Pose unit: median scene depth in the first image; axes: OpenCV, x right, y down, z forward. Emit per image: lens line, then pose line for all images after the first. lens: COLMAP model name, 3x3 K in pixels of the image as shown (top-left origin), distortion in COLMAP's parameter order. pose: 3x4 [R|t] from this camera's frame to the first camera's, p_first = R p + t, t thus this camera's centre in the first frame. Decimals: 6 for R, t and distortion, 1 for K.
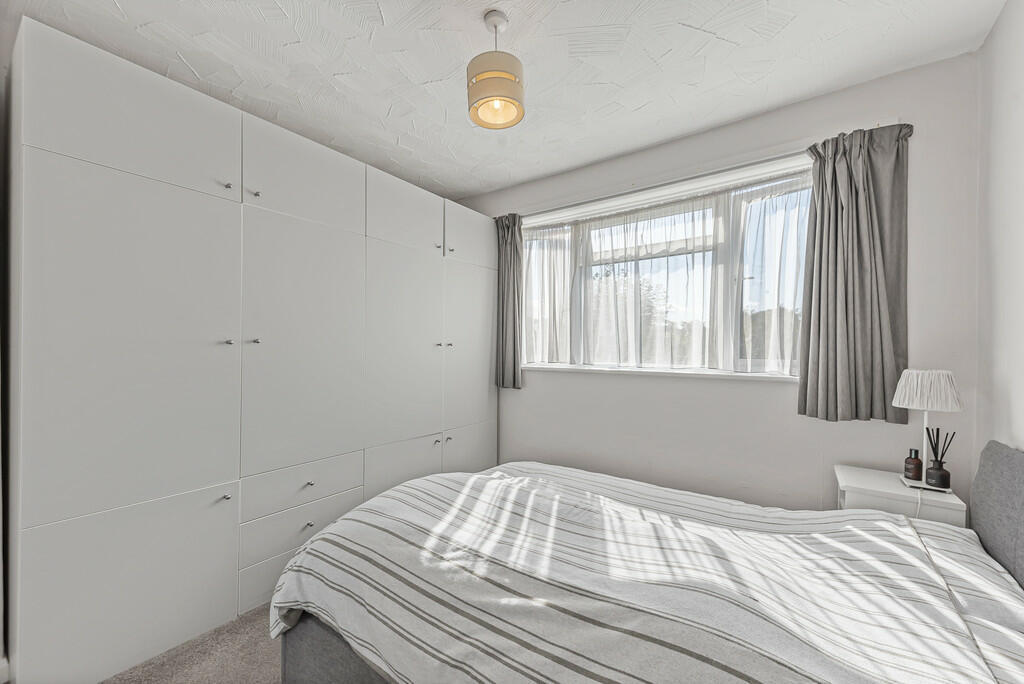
lens RADIAL K [[408.1, 0, 511.5], [0, 408.1, 345.6], [0, 0, 1]] dist [0.017762, -0.007096]
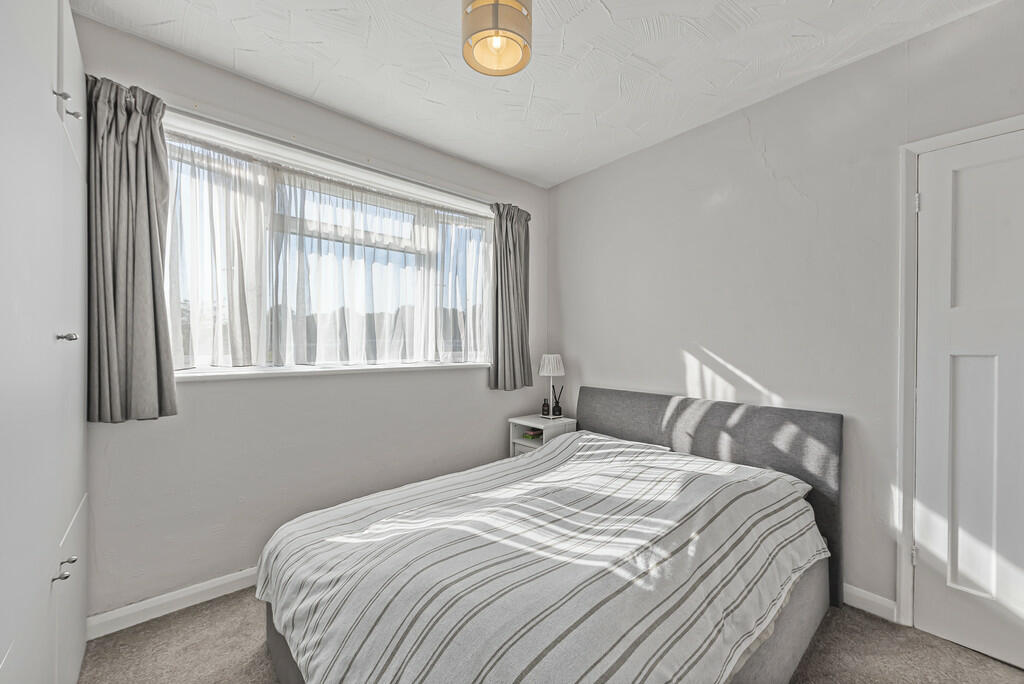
lens RADIAL K [[408.1, 0, 511.5], [0, 408.1, 345.6], [0, 0, 1]] dist [0.017762, -0.007096]
pose [[0.190918, -0.009888, 0.981556, -0.841155], [-0.003115, 0.999938, 0.010679, -0.000524], [-0.981601, -0.005096, 0.190876, 0.838107]]
